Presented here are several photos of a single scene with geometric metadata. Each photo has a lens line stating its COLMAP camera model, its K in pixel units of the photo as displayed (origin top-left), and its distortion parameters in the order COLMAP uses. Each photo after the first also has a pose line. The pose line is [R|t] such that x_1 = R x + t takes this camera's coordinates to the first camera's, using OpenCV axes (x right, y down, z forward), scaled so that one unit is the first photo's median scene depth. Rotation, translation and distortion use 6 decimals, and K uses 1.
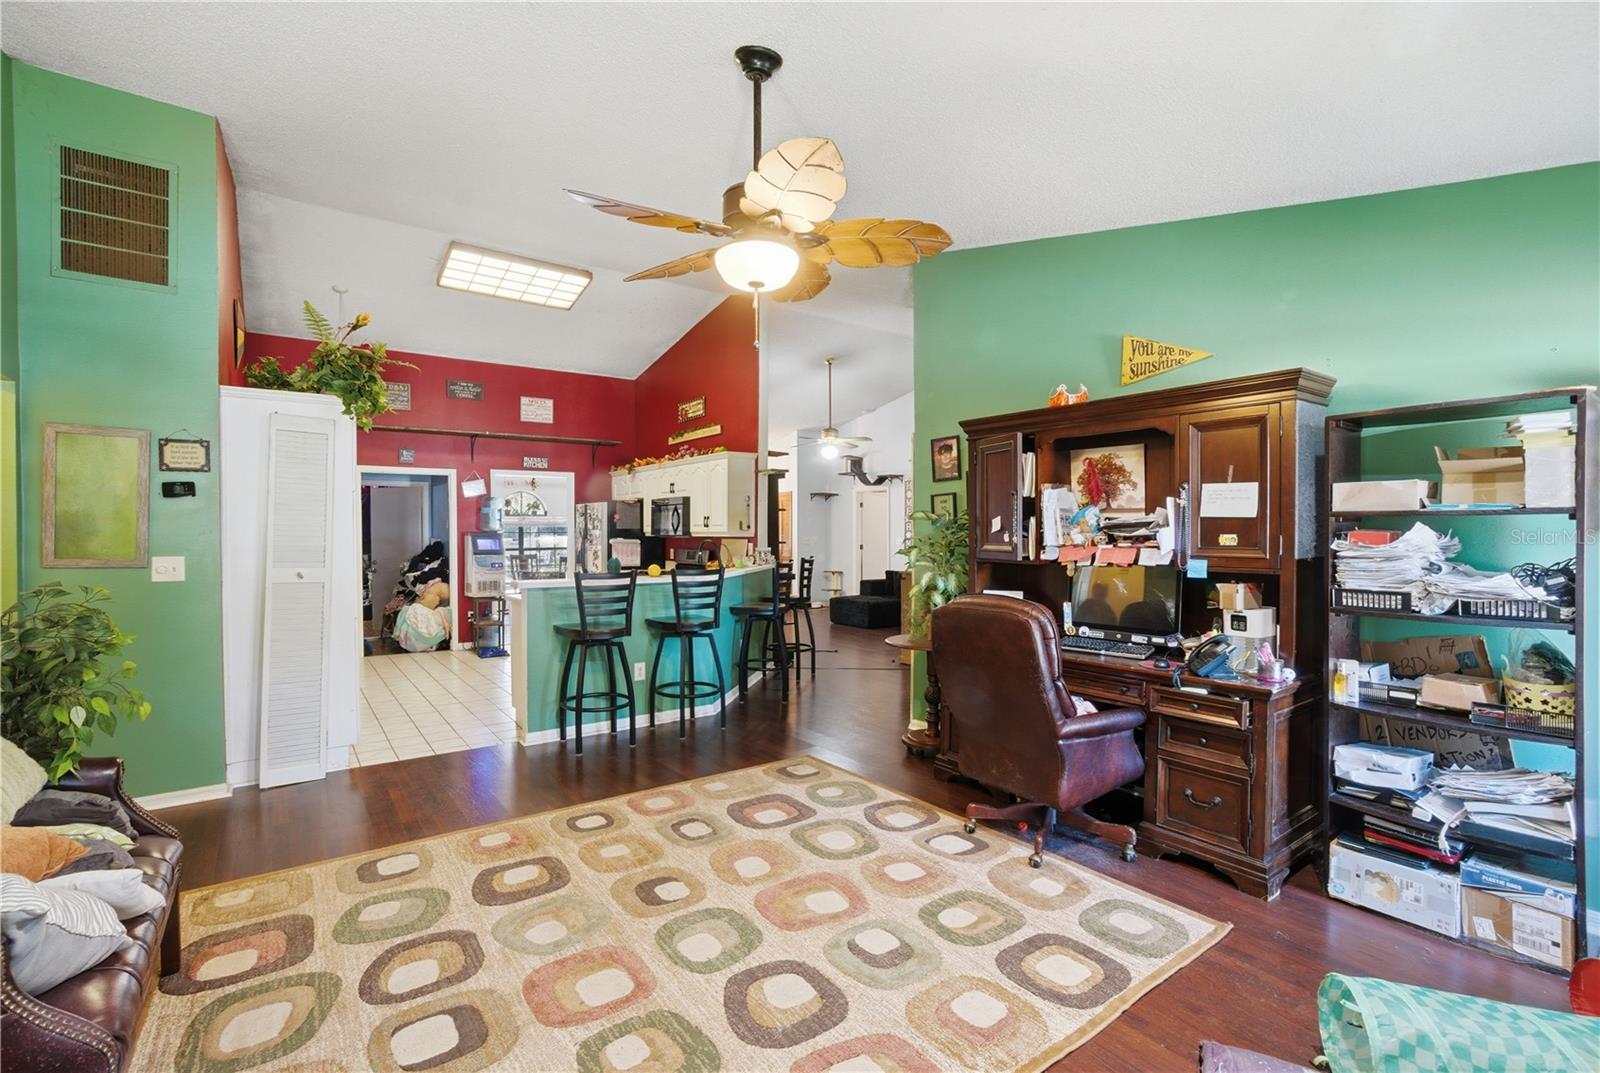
lens RADIAL K [[730.8, 0, 802.1], [0, 730.8, 541.9], [0, 0, 1]] dist [-0.038849, 0.000261]
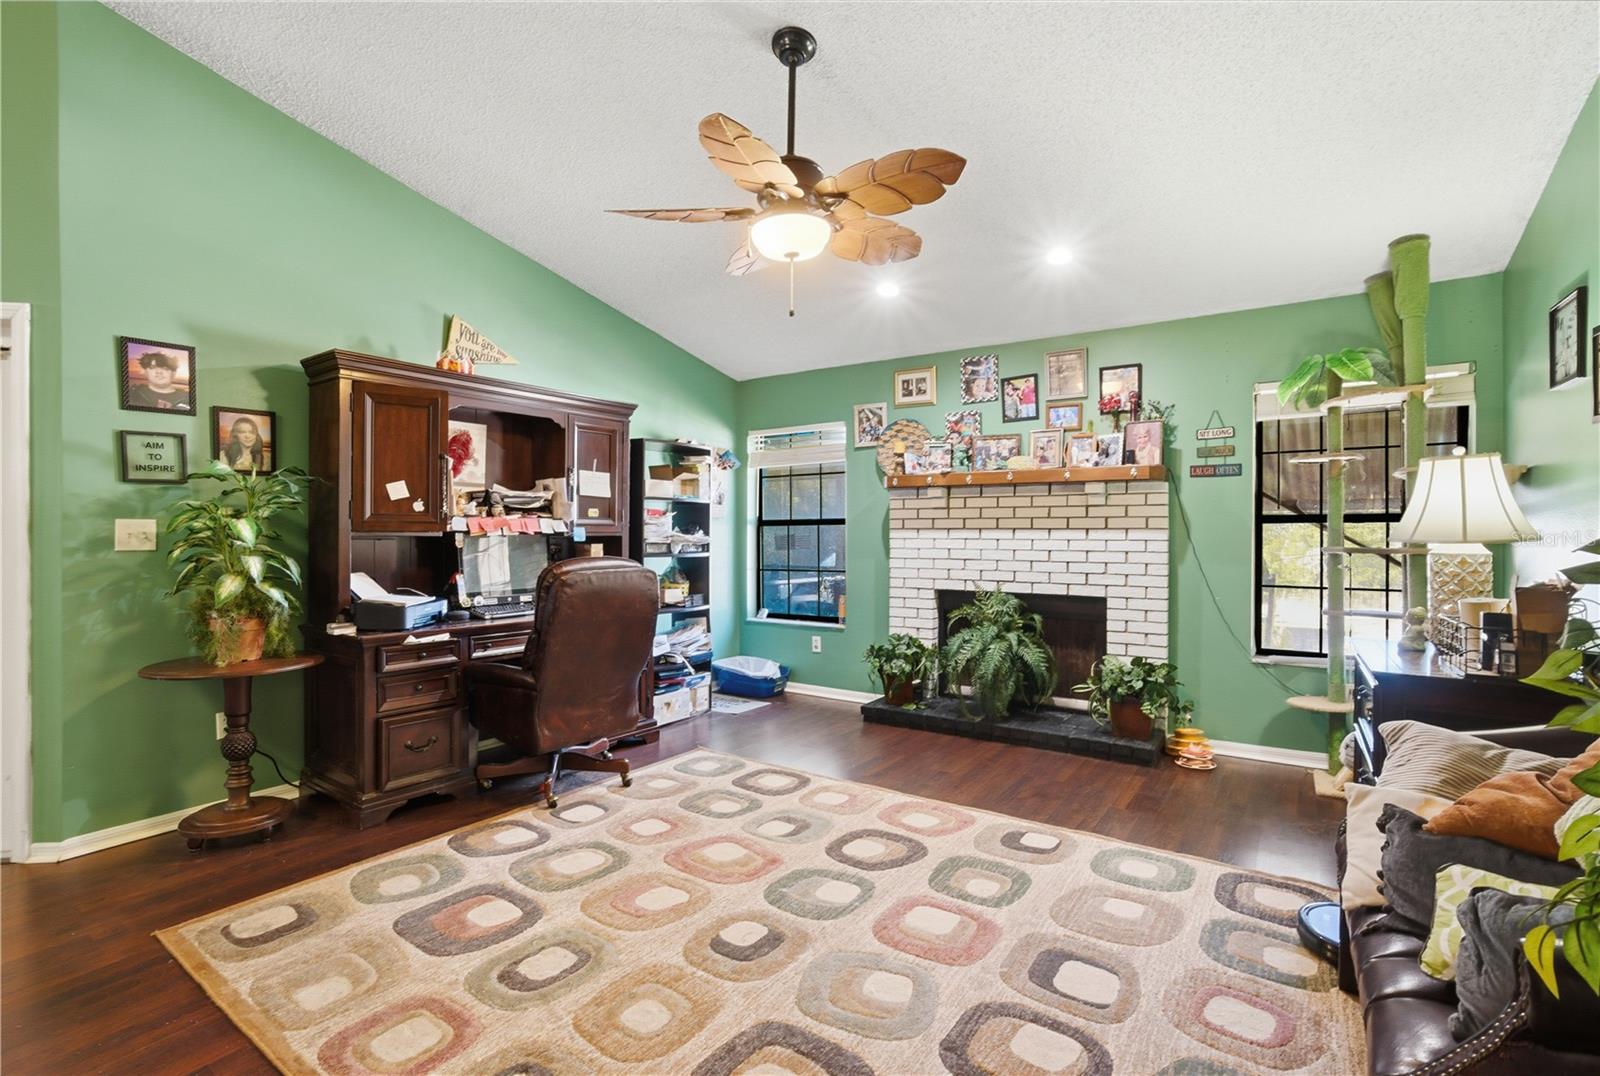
lens RADIAL K [[721.5, 0, 802.2], [0, 721.5, 532.0], [0, 0, 1]] dist [-0.031118, 0.000462]
pose [[-0.318932, 0.000571, 0.947778, -0.890245], [0.013315, 0.999904, 0.003878, 0.036144], [-0.947684, 0.013857, -0.318909, 1.113824]]
